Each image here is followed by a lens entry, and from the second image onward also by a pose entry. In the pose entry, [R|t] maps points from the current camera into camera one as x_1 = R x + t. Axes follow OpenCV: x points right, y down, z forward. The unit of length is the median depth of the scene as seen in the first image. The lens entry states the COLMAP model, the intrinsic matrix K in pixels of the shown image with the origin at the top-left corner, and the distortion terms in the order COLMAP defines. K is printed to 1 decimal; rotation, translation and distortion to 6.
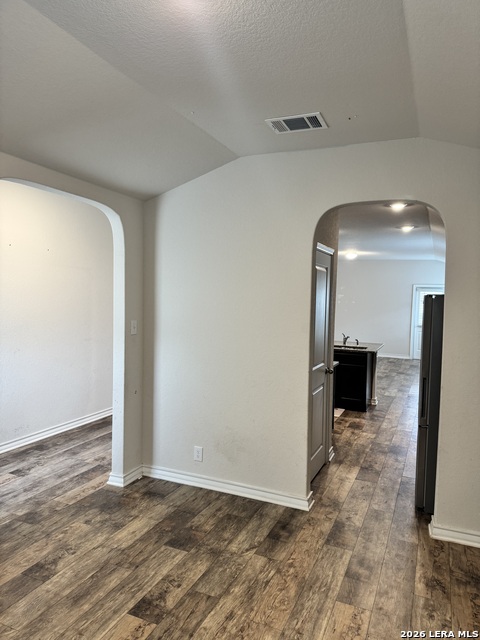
lens RADIAL K [[451.9, 0, 240.0], [0, 451.9, 320.1], [0, 0, 1]] dist [0.039216, 0.000265]
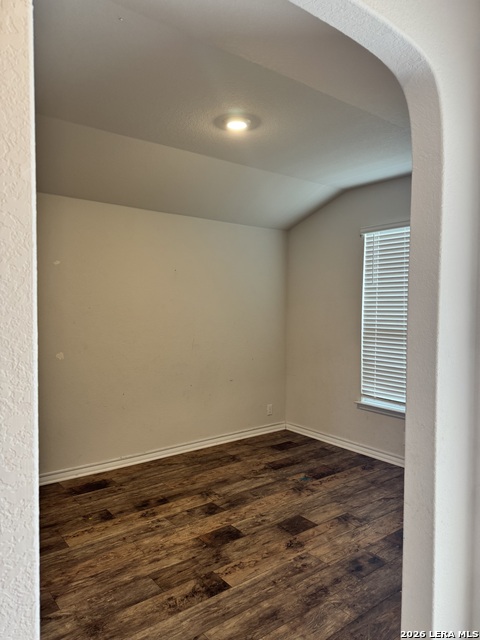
lens RADIAL K [[451.9, 0, 244.1], [0, 451.9, 322.8], [0, 0, 1]] dist [0.039216, 0.000265]
pose [[-0.876336, -0.040850, 0.479965, -0.720599], [0.012770, 0.994077, 0.107922, -0.069195], [-0.481531, 0.100705, -0.870624, 1.771469]]
